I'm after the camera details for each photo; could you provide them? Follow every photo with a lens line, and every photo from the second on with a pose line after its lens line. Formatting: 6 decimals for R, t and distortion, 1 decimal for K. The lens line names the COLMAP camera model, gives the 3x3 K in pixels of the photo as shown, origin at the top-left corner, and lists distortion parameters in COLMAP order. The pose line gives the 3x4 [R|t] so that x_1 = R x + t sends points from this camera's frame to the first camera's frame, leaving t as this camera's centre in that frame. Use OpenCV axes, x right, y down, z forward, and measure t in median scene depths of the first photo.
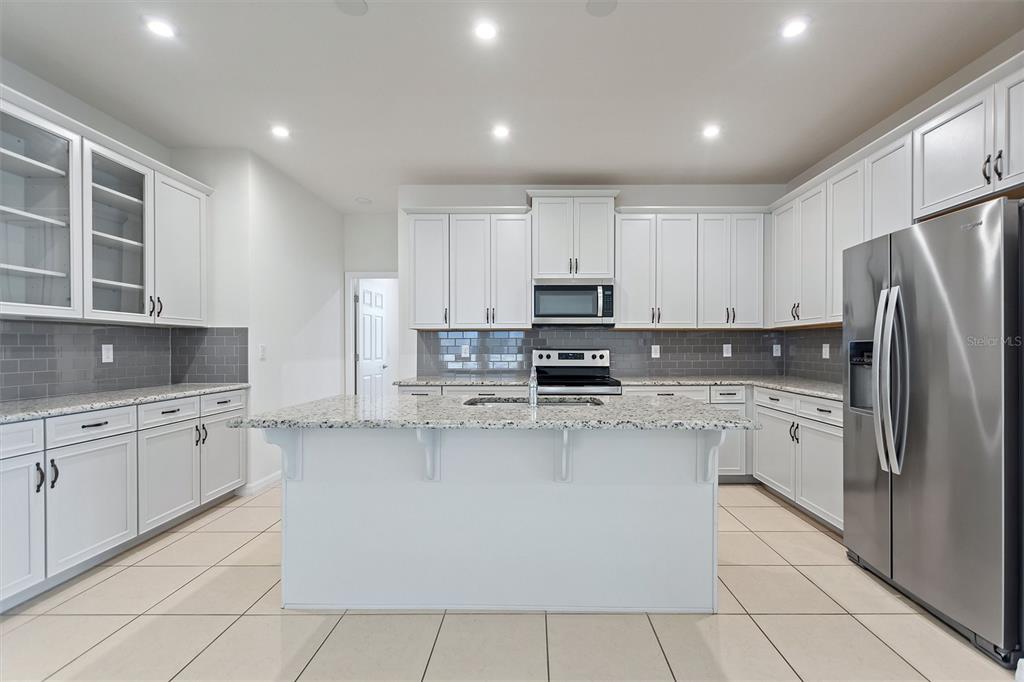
lens RADIAL K [[456.9, 0, 535.0], [0, 456.9, 349.0], [0, 0, 1]] dist [0.028061, 0.000320]
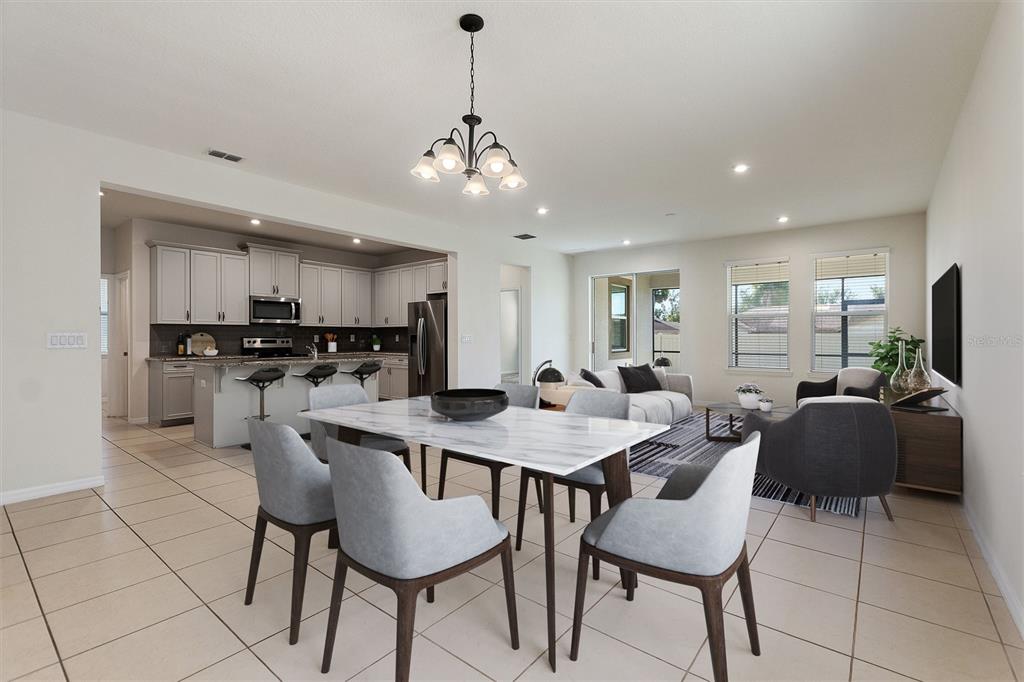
lens RADIAL K [[444.7, 0, 509.1], [0, 444.7, 337.1], [0, 0, 1]] dist [0.008439, -0.000198]
pose [[0.636189, -0.000774, 0.771533, -0.711725], [0.001819, 0.999998, -0.000497, 0.001370], [-0.771531, 0.001720, 0.636189, -0.827697]]
